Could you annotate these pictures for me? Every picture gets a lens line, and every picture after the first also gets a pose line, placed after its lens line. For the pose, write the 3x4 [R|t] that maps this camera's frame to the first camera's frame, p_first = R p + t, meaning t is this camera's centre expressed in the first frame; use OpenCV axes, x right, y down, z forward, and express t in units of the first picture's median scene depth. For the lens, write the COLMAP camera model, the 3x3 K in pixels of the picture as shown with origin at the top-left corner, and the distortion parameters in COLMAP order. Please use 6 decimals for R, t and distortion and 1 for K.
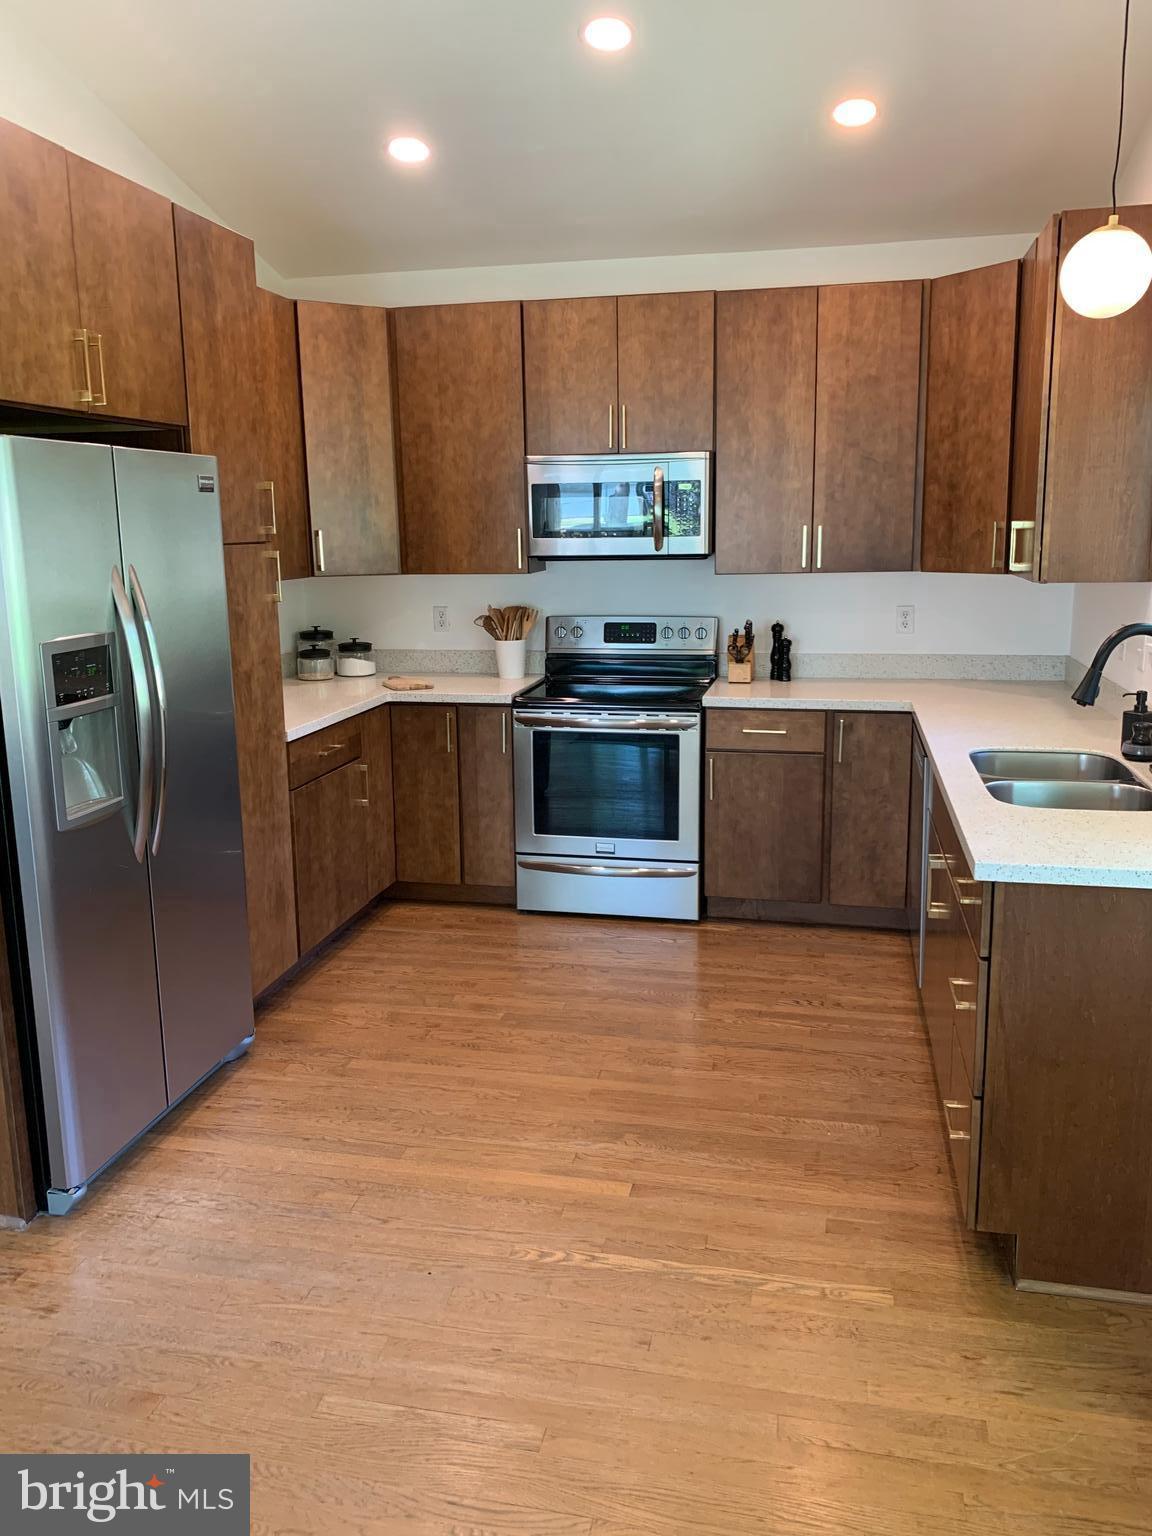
lens RADIAL K [[1176.6, 0, 574.8], [0, 1176.6, 767.5], [0, 0, 1]] dist [0.033104, -0.037771]
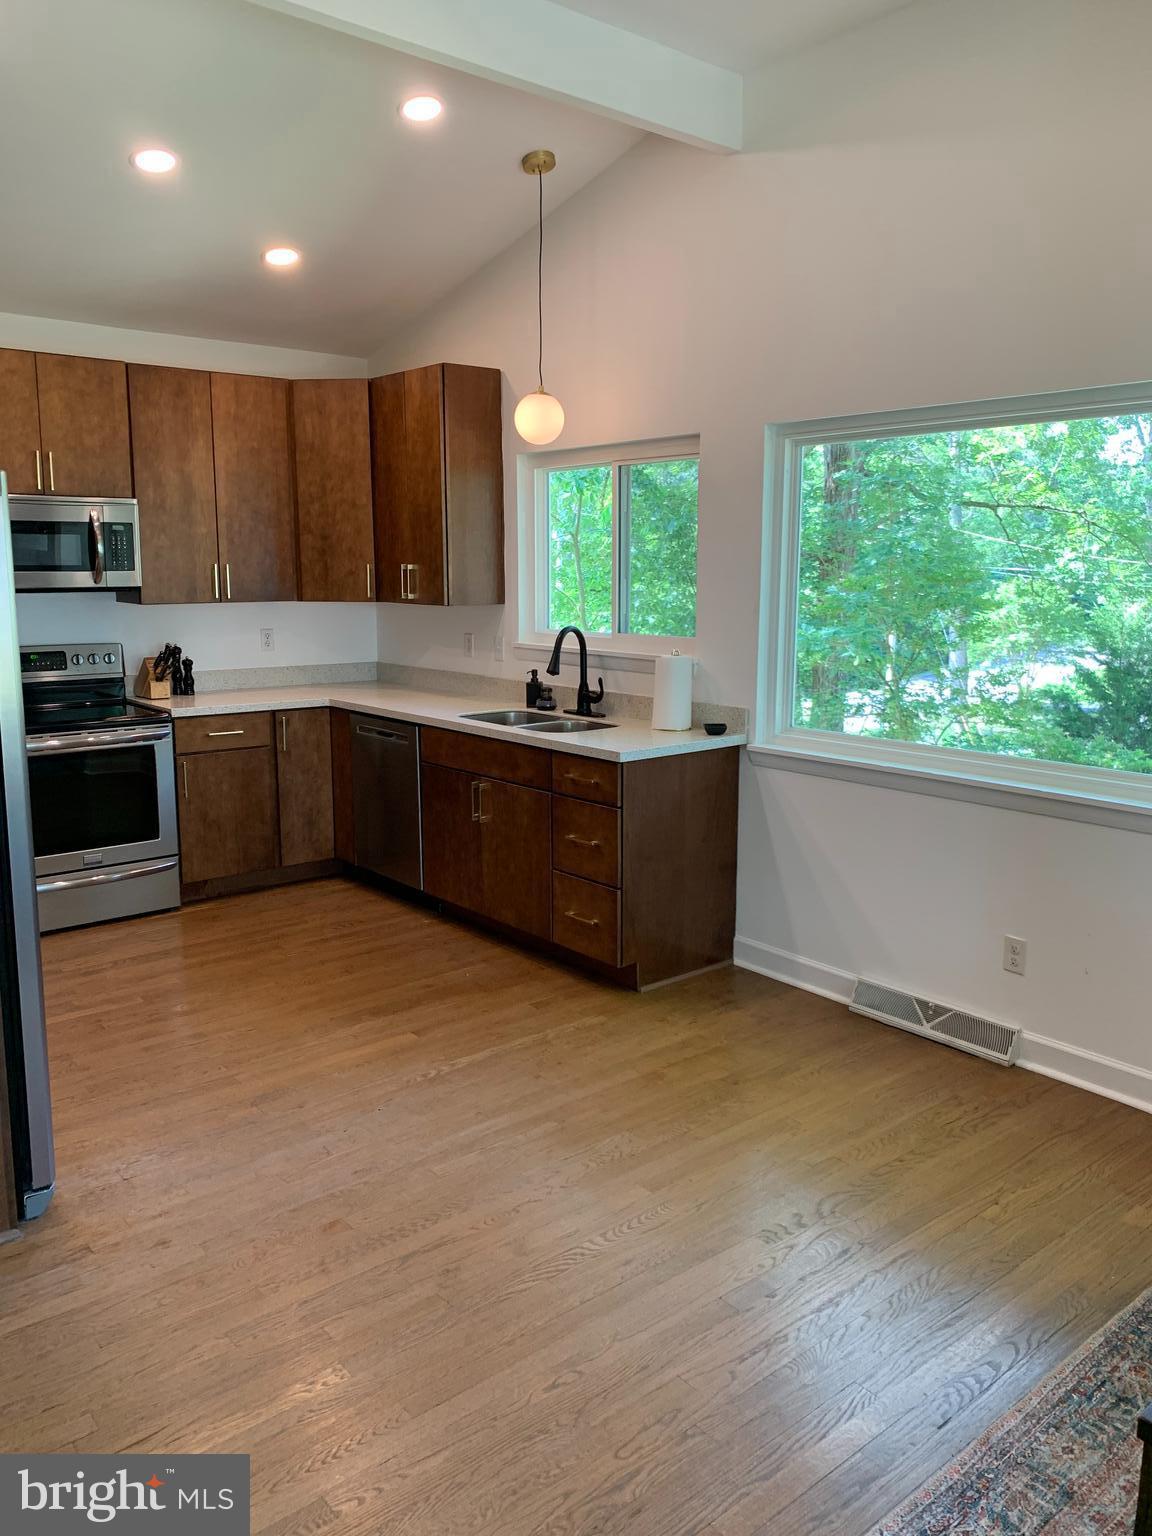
lens RADIAL K [[1176.6, 0, 579.6], [0, 1176.6, 771.1], [0, 0, 1]] dist [0.033104, -0.037771]
pose [[0.610533, -0.125827, 0.781931, -0.568555], [0.154664, 0.987232, 0.038102, 0.017869], [-0.776742, 0.097674, 0.622199, -0.030251]]
